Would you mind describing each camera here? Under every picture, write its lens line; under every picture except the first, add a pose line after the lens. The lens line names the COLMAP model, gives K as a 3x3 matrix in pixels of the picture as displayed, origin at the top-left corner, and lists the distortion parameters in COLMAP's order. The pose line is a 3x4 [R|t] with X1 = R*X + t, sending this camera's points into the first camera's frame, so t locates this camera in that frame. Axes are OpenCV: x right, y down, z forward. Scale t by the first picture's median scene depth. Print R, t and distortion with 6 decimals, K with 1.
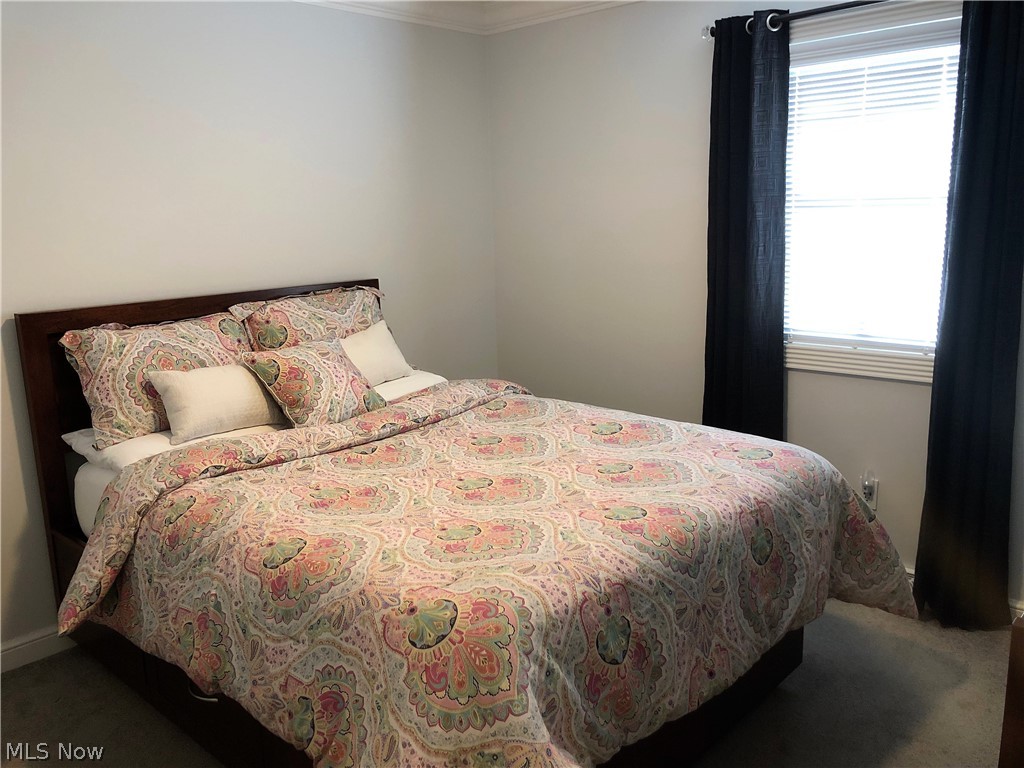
lens RADIAL K [[837.2, 0, 511.4], [0, 837.2, 383.5], [0, 0, 1]] dist [0.030836, -0.038421]
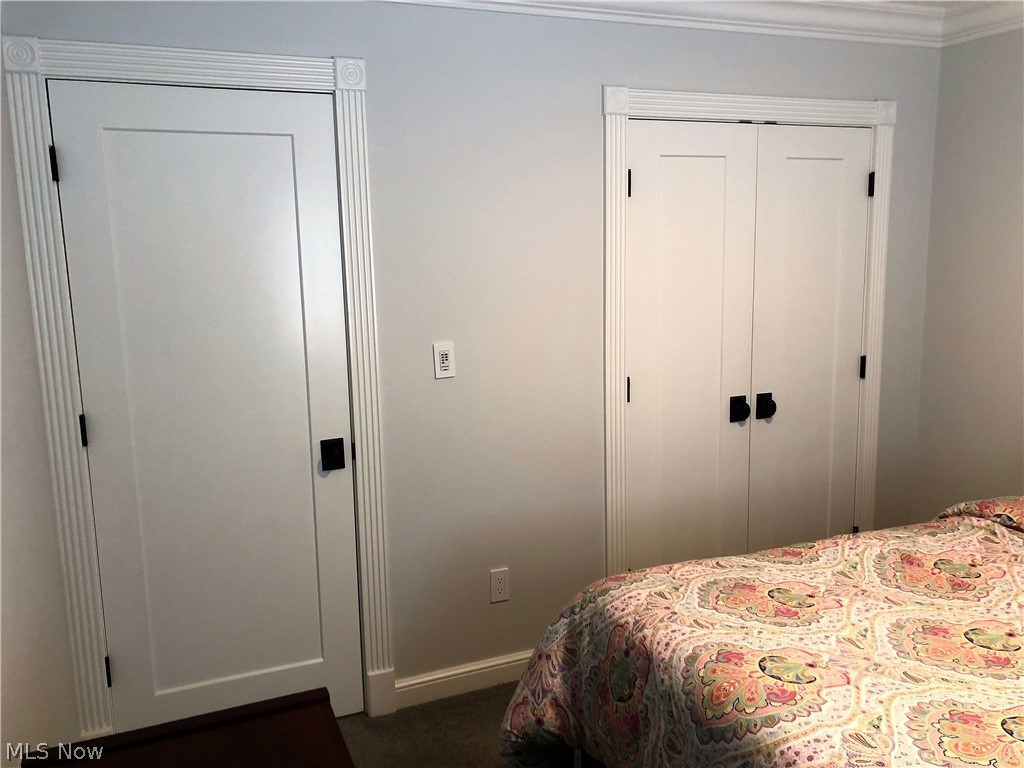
lens RADIAL K [[837.2, 0, 511.7], [0, 837.2, 382.0], [0, 0, 1]] dist [0.030836, -0.038421]
pose [[-0.403532, 0.198899, -0.893085, 1.006942], [-0.155984, 0.946842, 0.281351, -0.326944], [0.901571, 0.252841, -0.351056, 1.069093]]
